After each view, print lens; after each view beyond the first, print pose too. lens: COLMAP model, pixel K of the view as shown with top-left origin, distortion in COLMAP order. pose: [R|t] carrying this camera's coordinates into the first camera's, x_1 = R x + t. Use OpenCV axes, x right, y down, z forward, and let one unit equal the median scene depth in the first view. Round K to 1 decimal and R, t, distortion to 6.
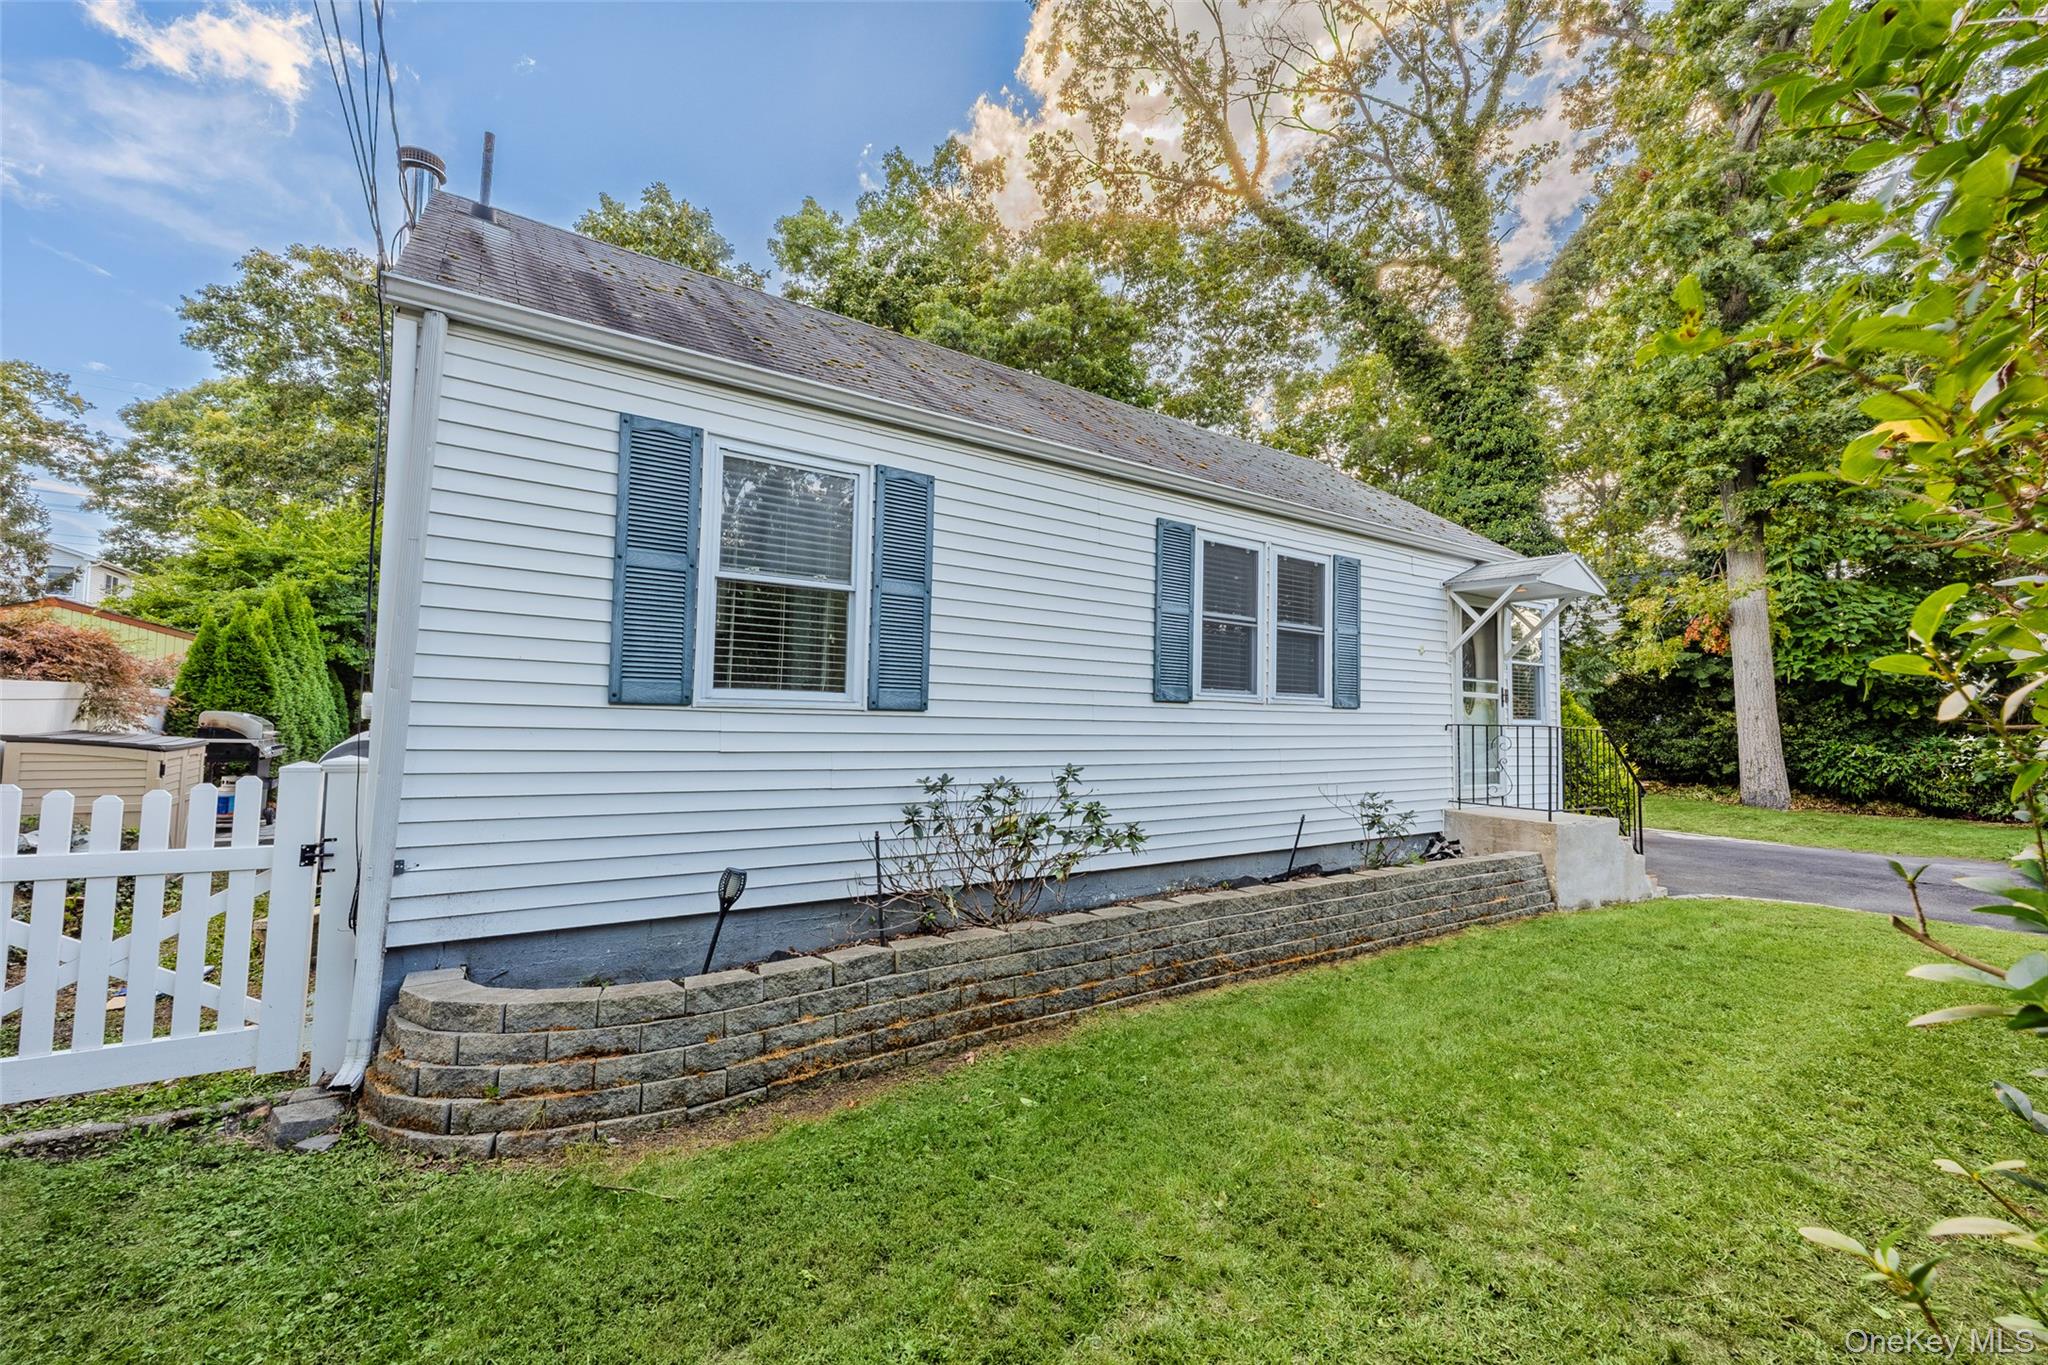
lens RADIAL K [[834.5, 0, 1025.8], [0, 834.5, 673.6], [0, 0, 1]] dist [0.009274, -0.001319]
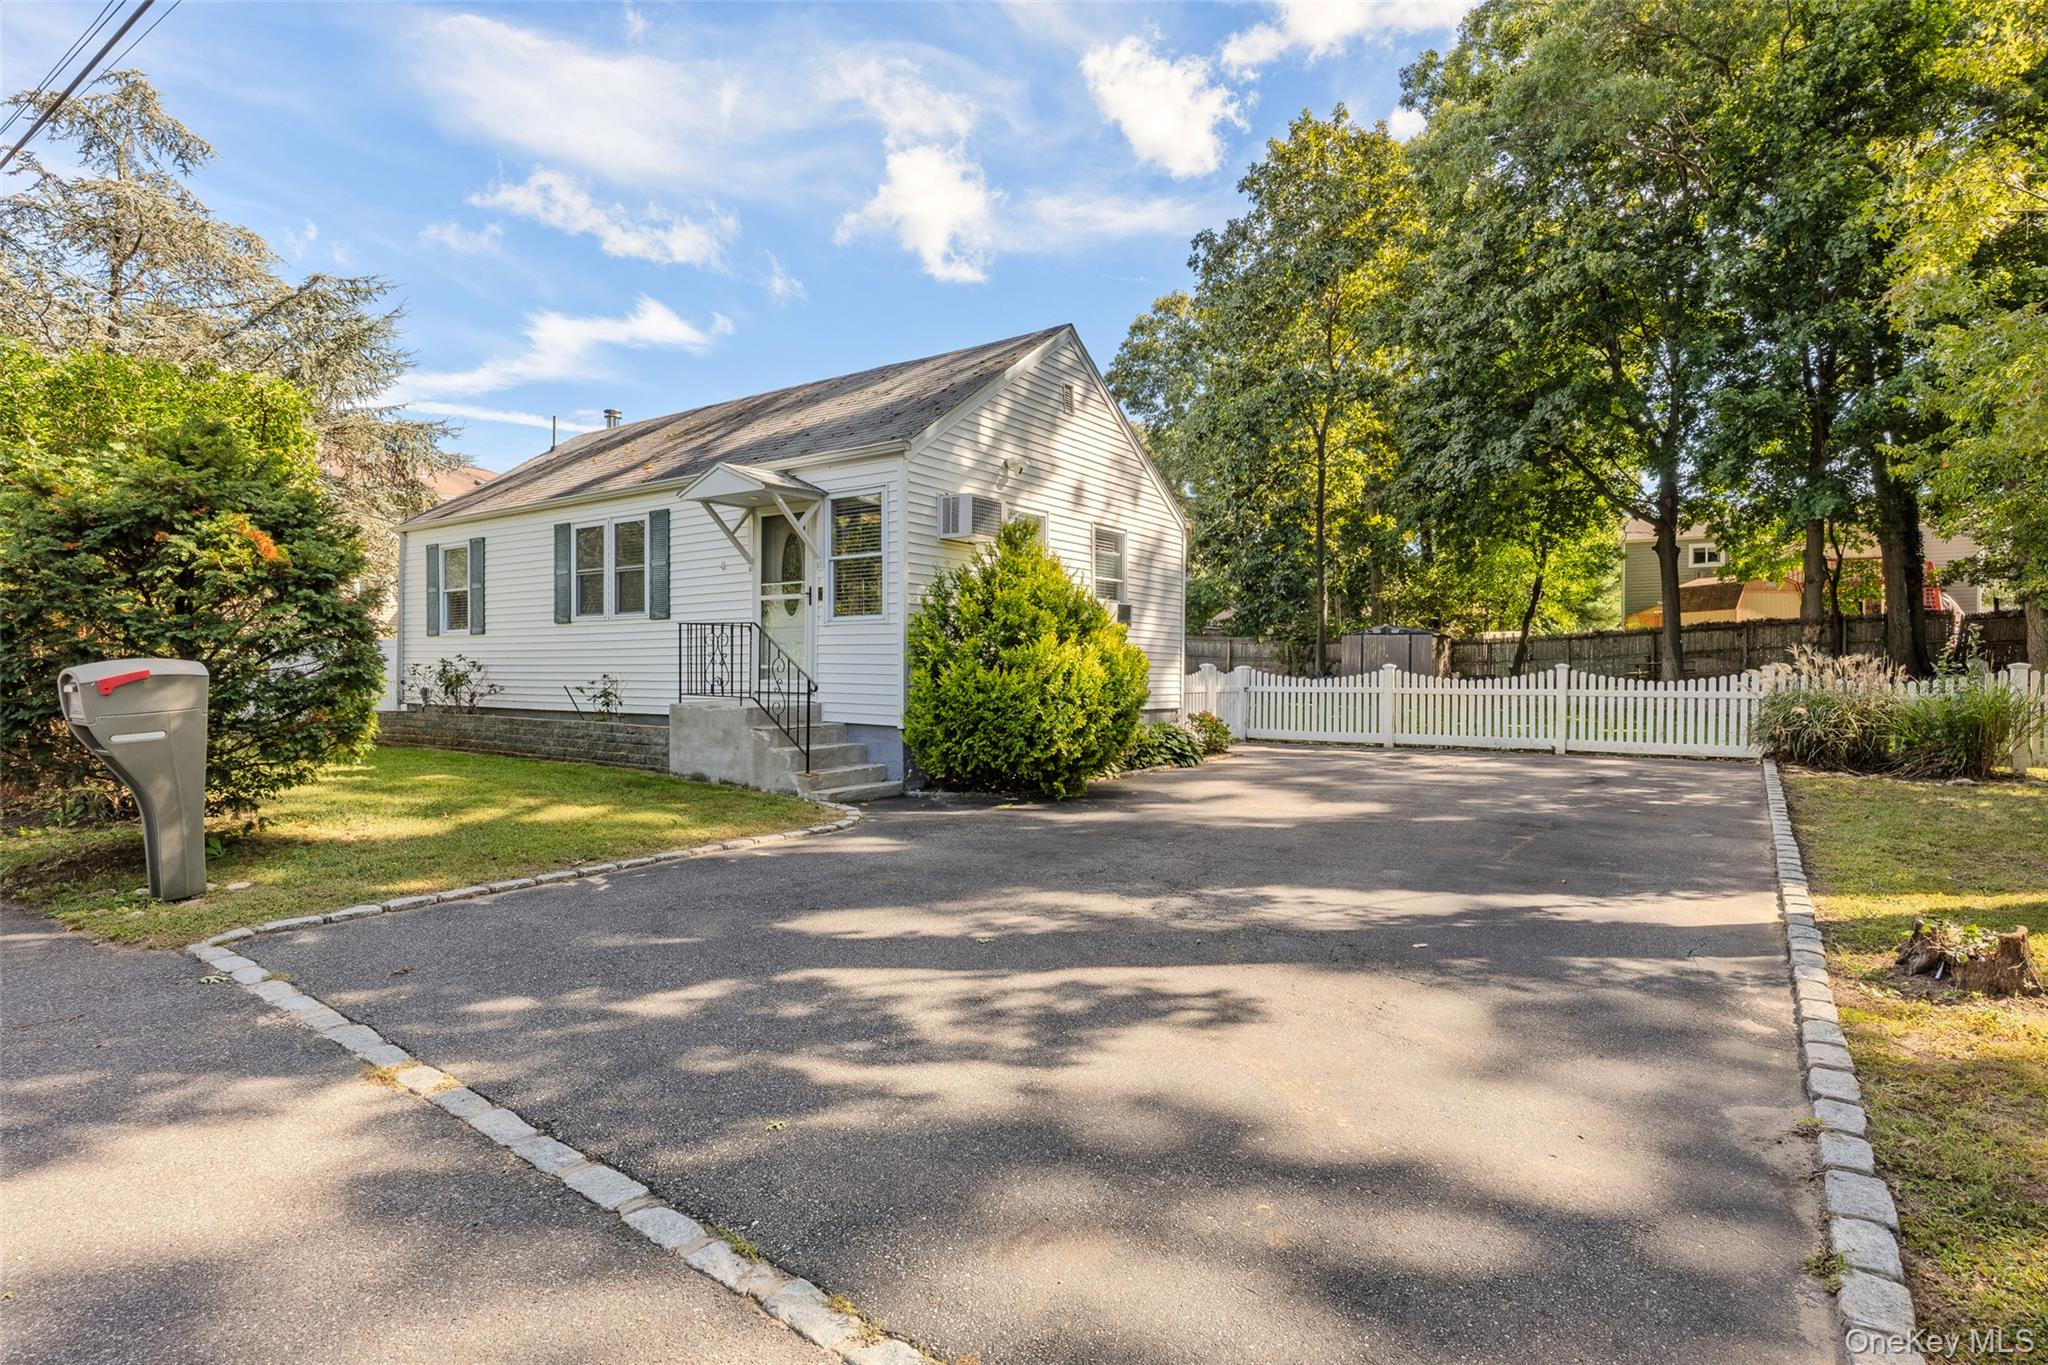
lens RADIAL K [[1020.5, 0, 1020.1], [0, 1020.5, 681.6], [0, 0, 1]] dist [-0.020430, 0.000330]
pose [[0.338808, 0.011567, -0.940784, 2.404643], [0.051147, 0.998219, 0.030693, 0.134183], [0.939464, -0.058518, 0.337613, 1.090417]]
